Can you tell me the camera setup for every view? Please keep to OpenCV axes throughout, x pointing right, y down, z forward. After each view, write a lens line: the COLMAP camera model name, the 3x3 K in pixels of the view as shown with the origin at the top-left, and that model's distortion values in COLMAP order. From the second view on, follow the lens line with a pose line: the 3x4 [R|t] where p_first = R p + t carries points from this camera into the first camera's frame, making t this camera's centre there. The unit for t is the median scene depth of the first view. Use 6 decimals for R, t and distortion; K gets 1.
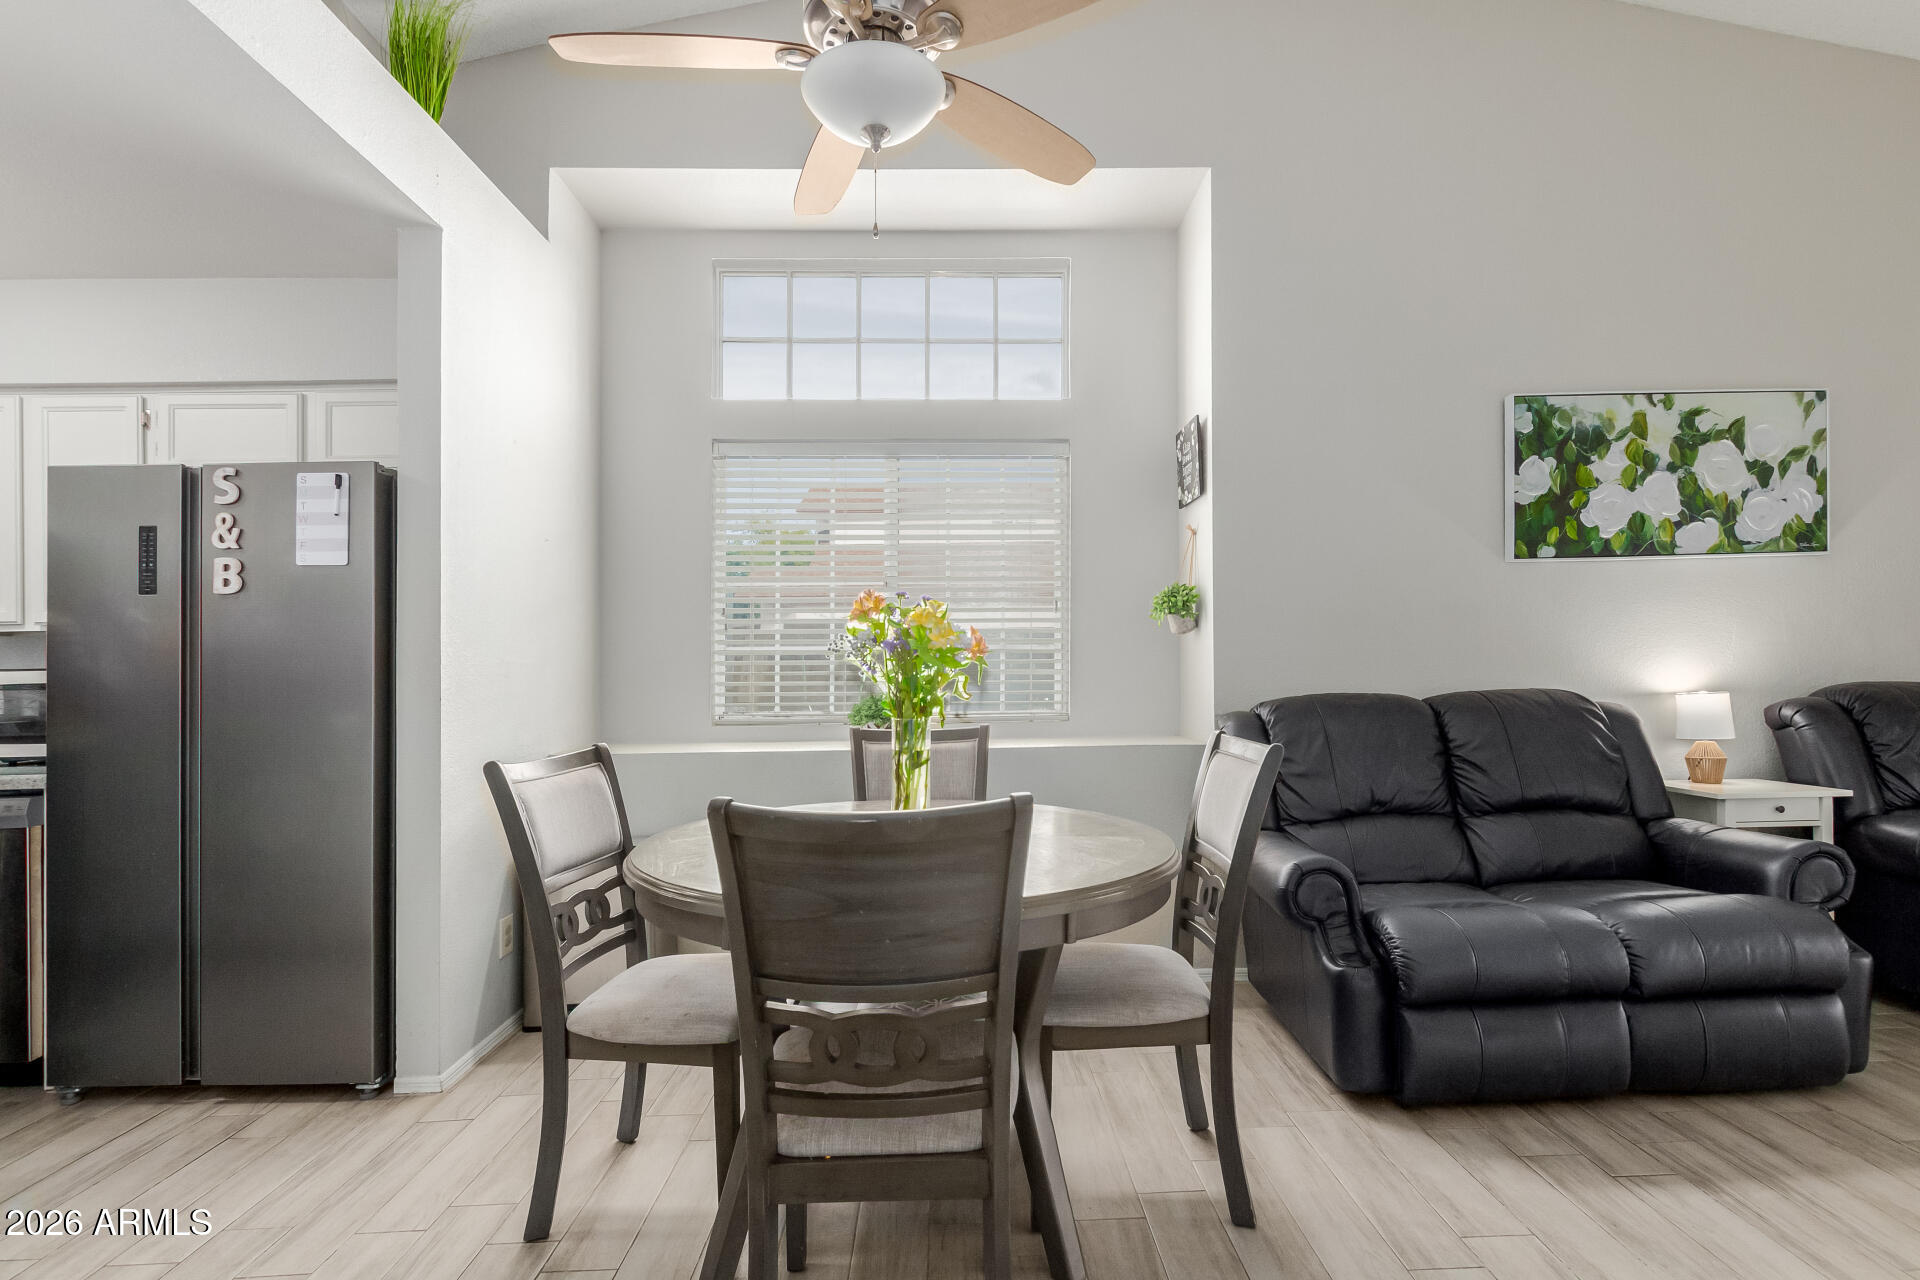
lens RADIAL K [[898.7, 0, 960.8], [0, 898.7, 663.7], [0, 0, 1]] dist [0.004214, -0.005461]
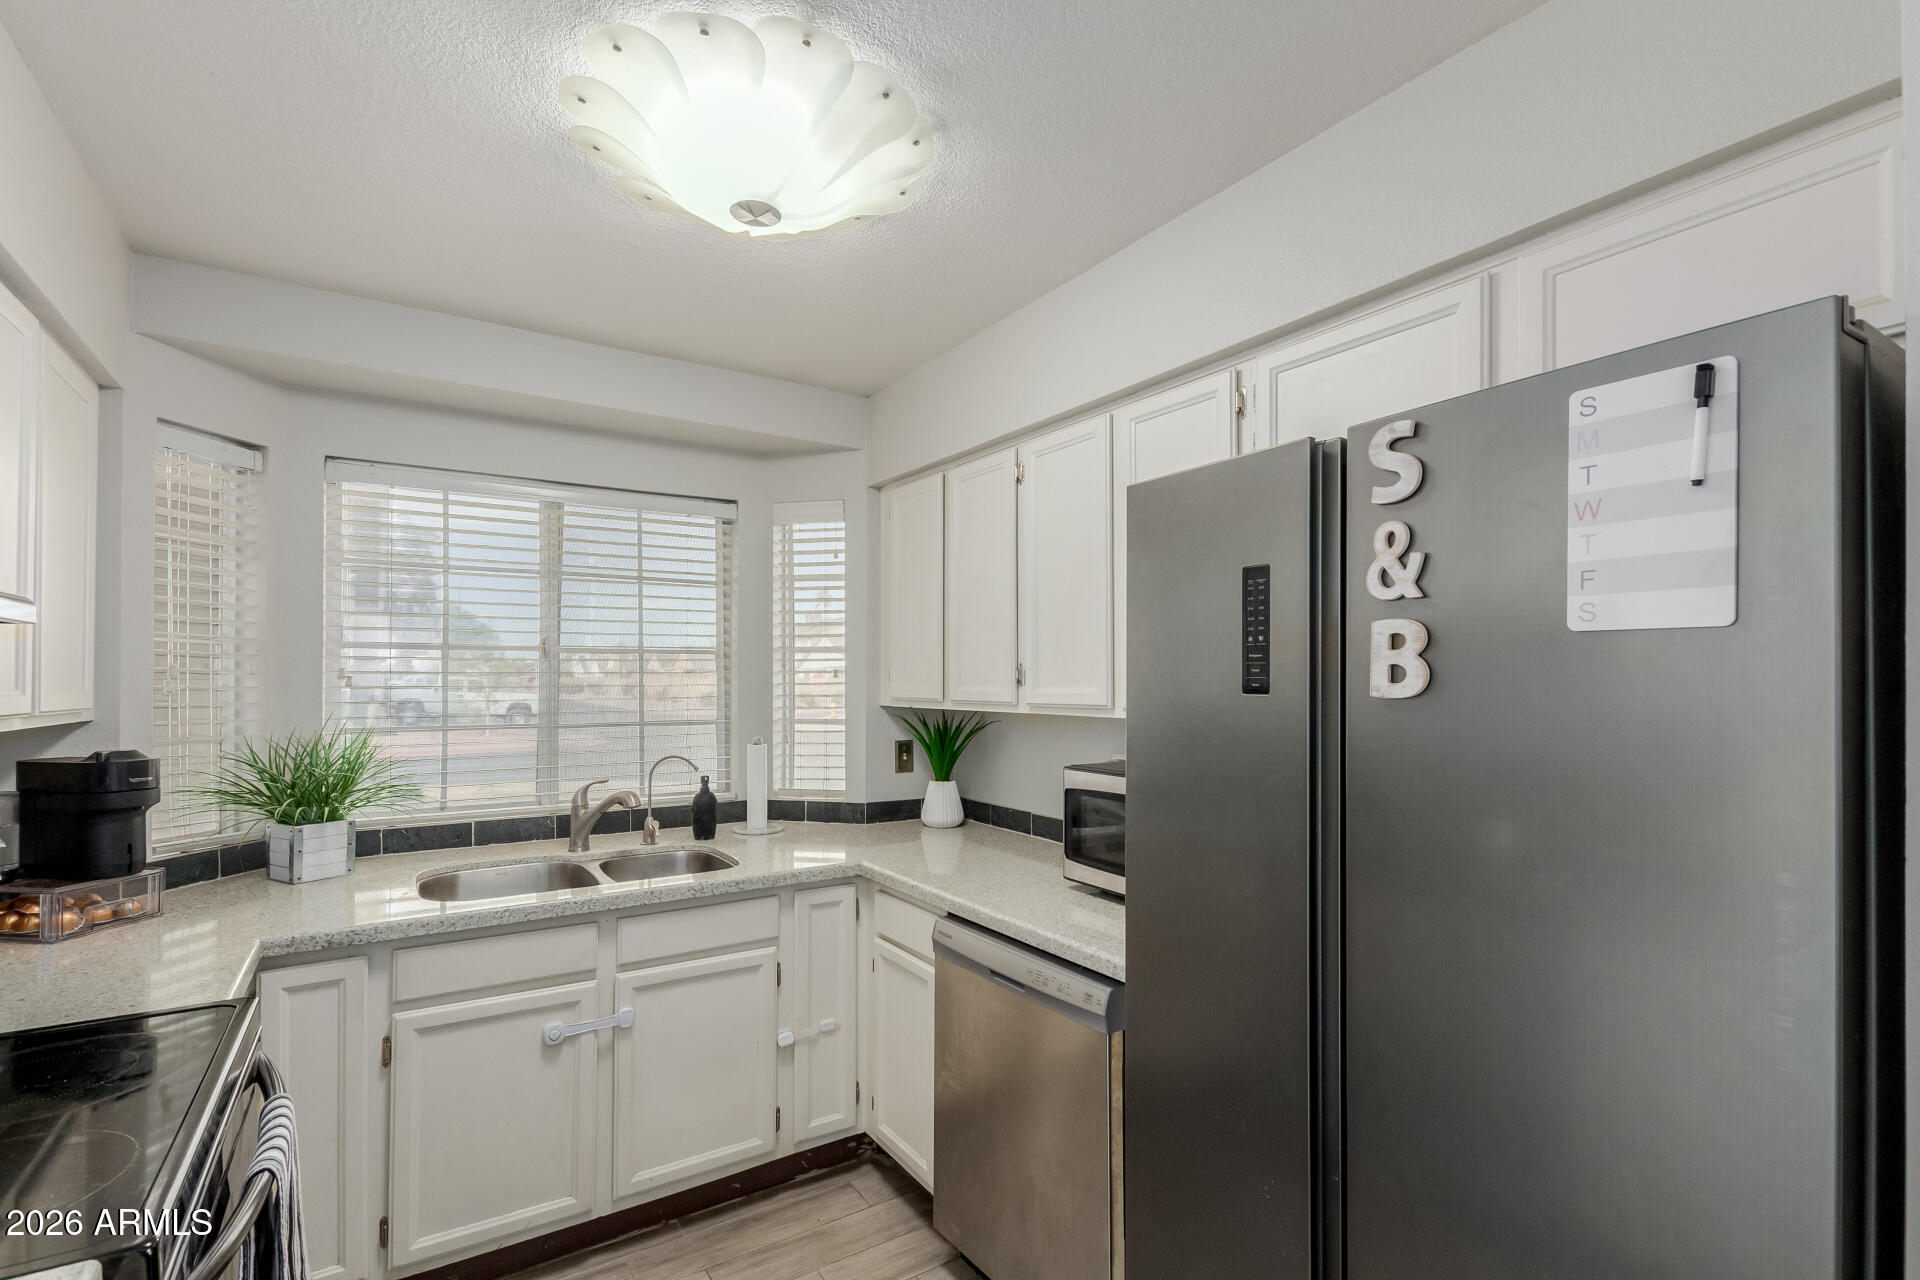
lens RADIAL K [[866.4, 0, 965.5], [0, 866.4, 646.7], [0, 0, 1]] dist [0.000628, -0.000243]
pose [[0.526157, -0.012898, -0.850290, -0.558114], [-0.005365, 0.999815, -0.018486, -0.094597], [0.850371, 0.014288, 0.525990, 0.583255]]
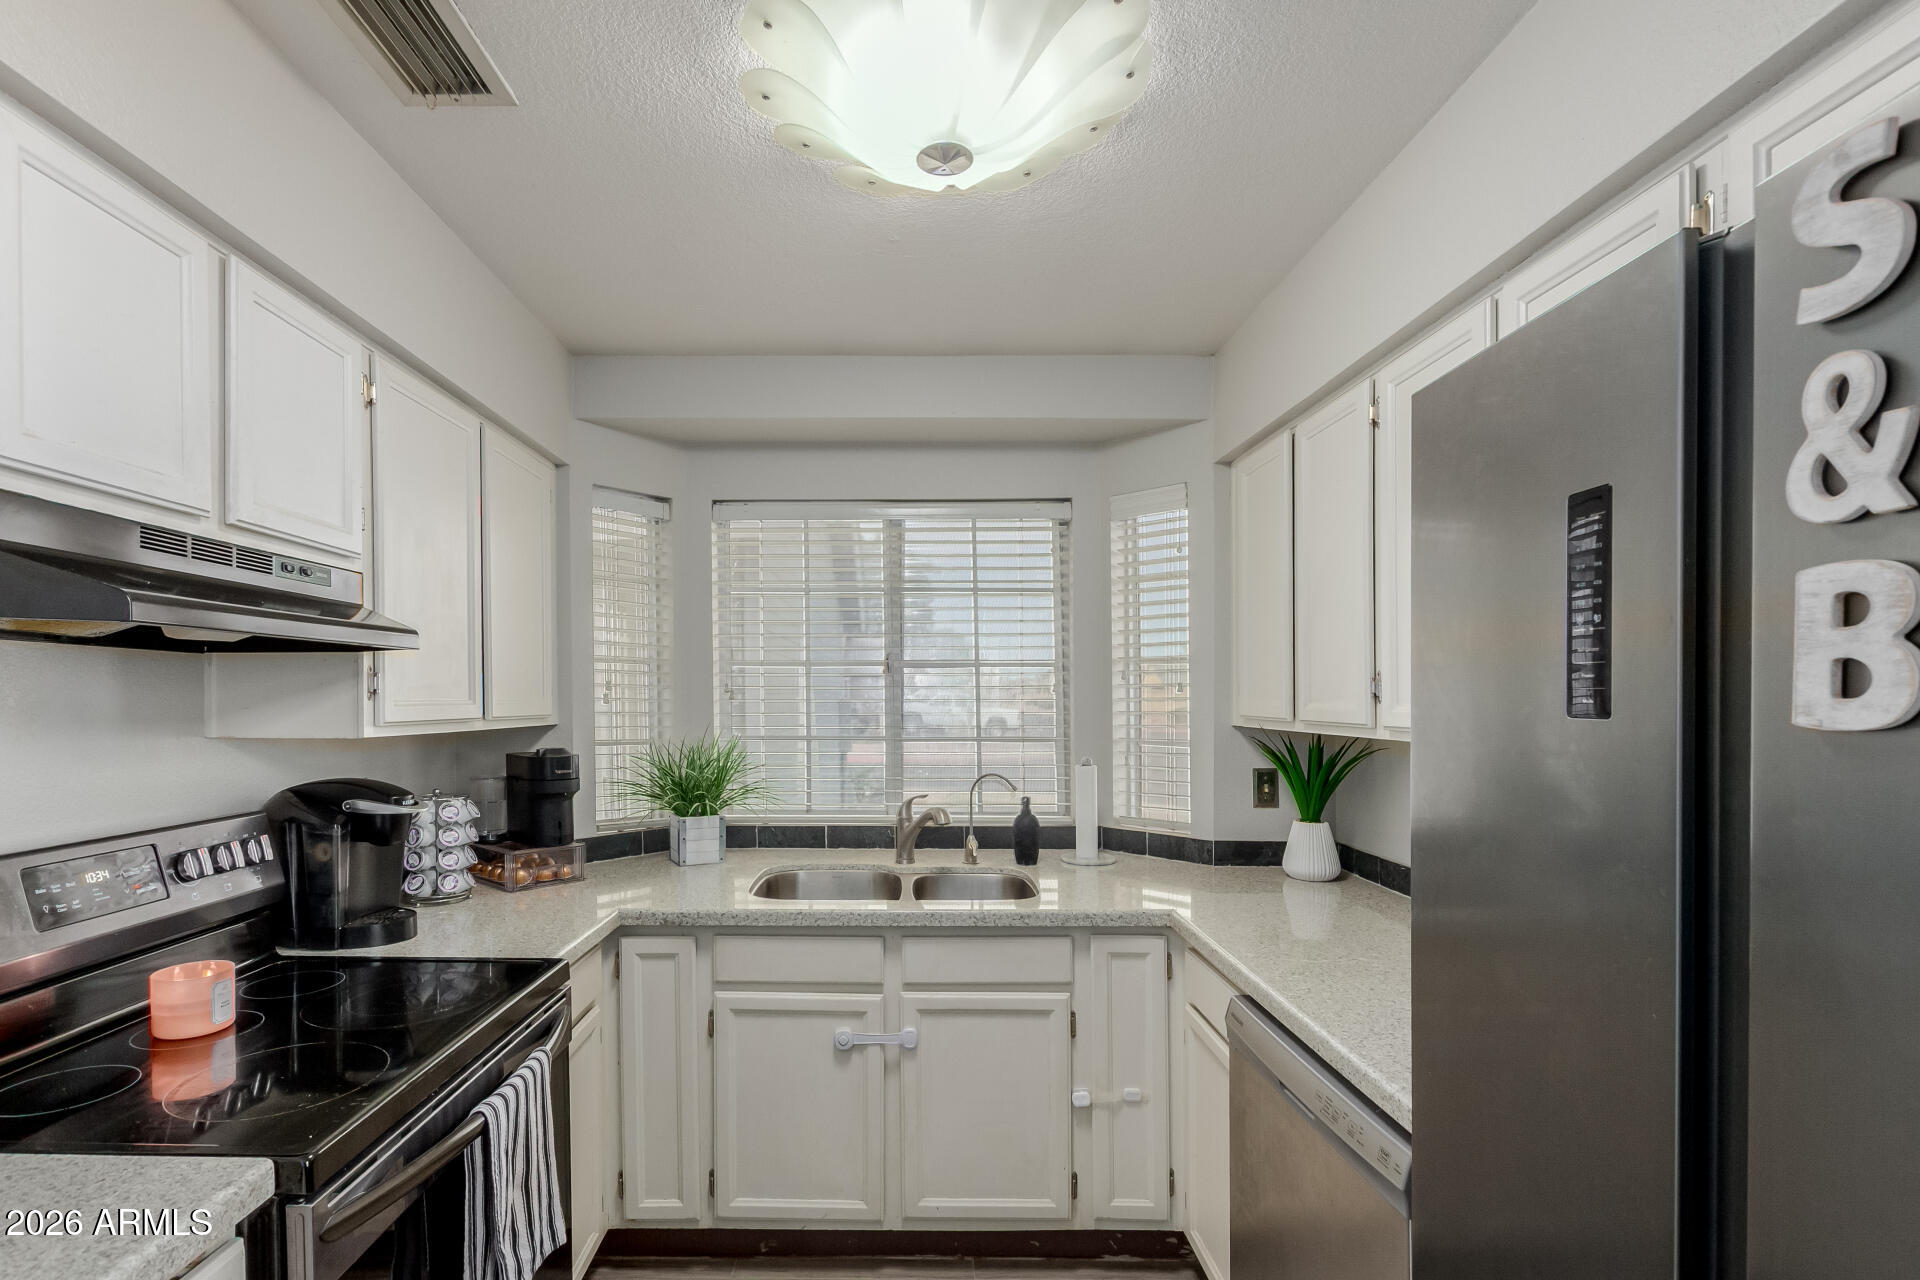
lens RADIAL K [[894.1, 0, 958.3], [0, 894.1, 682.3], [0, 0, 1]] dist [-0.001288, -0.000414]
pose [[-0.028222, 0.005156, -0.999588, -0.599074], [0.004313, 0.999978, 0.005036, -0.091211], [0.999592, -0.004169, -0.028243, 0.794088]]
